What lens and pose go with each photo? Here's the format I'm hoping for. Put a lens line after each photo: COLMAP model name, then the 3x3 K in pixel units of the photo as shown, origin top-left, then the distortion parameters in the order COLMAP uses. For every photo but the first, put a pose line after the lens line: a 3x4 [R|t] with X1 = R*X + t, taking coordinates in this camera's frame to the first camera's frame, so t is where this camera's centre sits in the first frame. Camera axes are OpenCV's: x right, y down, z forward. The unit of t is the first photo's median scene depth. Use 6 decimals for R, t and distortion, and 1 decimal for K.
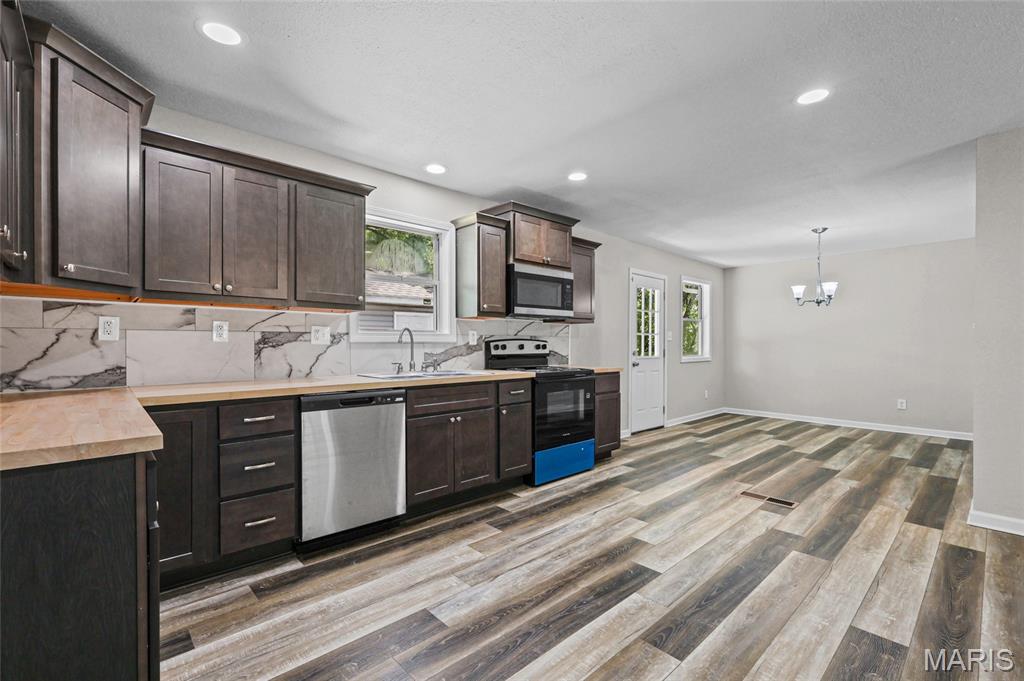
lens RADIAL K [[445.9, 0, 515.0], [0, 445.9, 346.6], [0, 0, 1]] dist [0.000917, 0.000188]
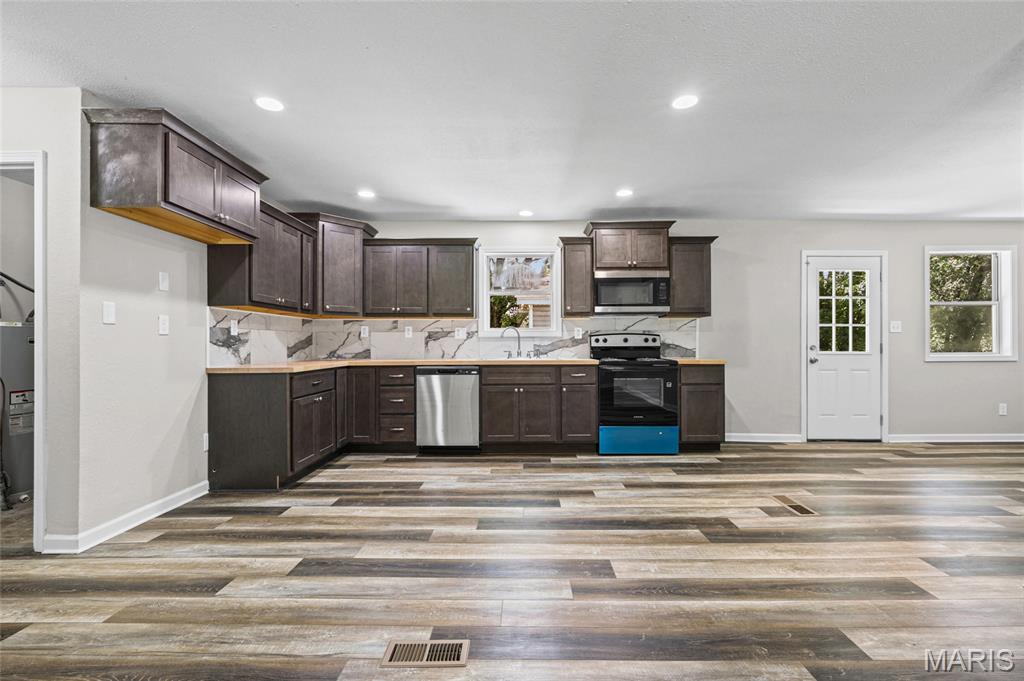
lens RADIAL K [[454.0, 0, 523.5], [0, 454.0, 341.0], [0, 0, 1]] dist [0.004492, -0.000855]
pose [[0.727255, -0.007124, -0.686331, 0.860561], [-0.000410, 0.999941, -0.010813, 0.021266], [0.686368, 0.008145, 0.727209, -0.047243]]
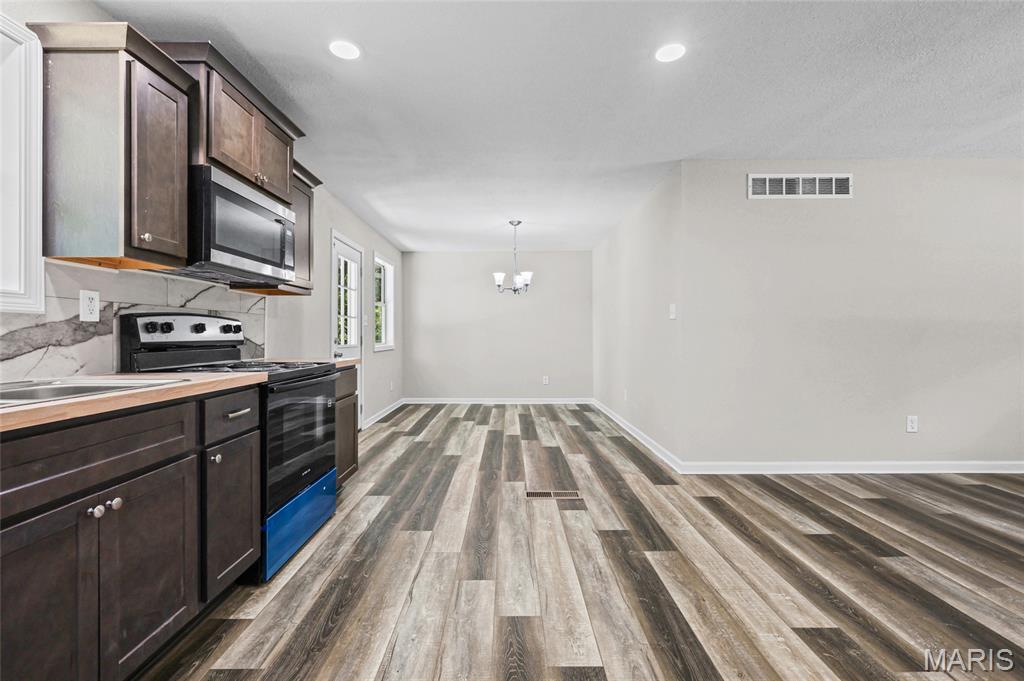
lens RADIAL K [[445.9, 0, 510.9], [0, 445.9, 331.5], [0, 0, 1]] dist [0.000917, 0.000188]
pose [[0.676869, 0.003842, 0.736093, -0.177285], [0.007141, 0.999905, -0.011786, 0.018985], [-0.736069, 0.013234, 0.676777, 0.474808]]
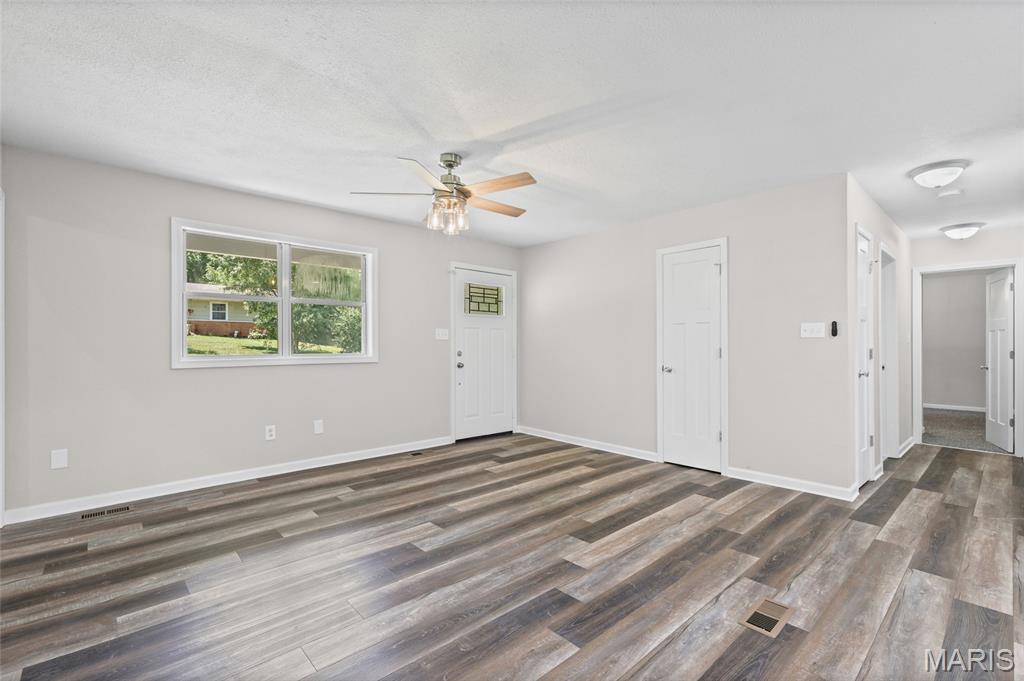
lens RADIAL K [[454.0, 0, 510.6], [0, 454.0, 345.3], [0, 0, 1]] dist [0.004492, -0.000855]
pose [[-0.999926, -0.002813, 0.011874, 0.769750], [-0.002760, 0.999986, 0.004505, -0.004809], [-0.011887, 0.004472, -0.999919, 0.892873]]
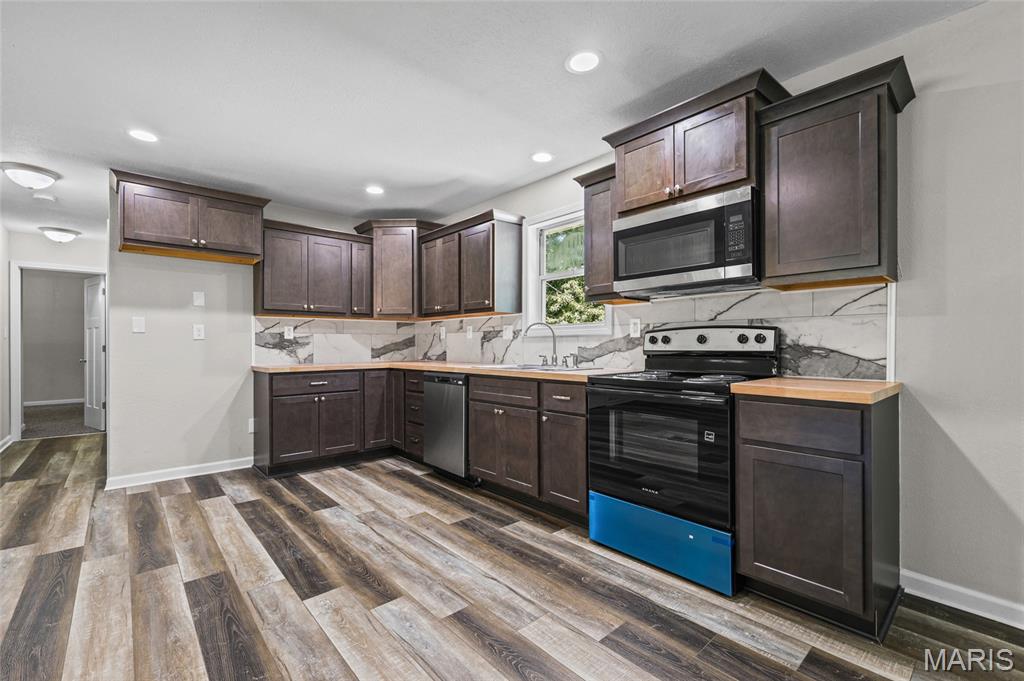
lens RADIAL K [[445.9, 0, 514.3], [0, 445.9, 343.1], [0, 0, 1]] dist [0.000917, 0.000188]
pose [[-0.025102, -0.003796, -0.999678, 0.858370], [-0.000783, 0.999993, -0.003778, 0.011635], [0.999685, 0.000688, -0.025105, 1.040797]]
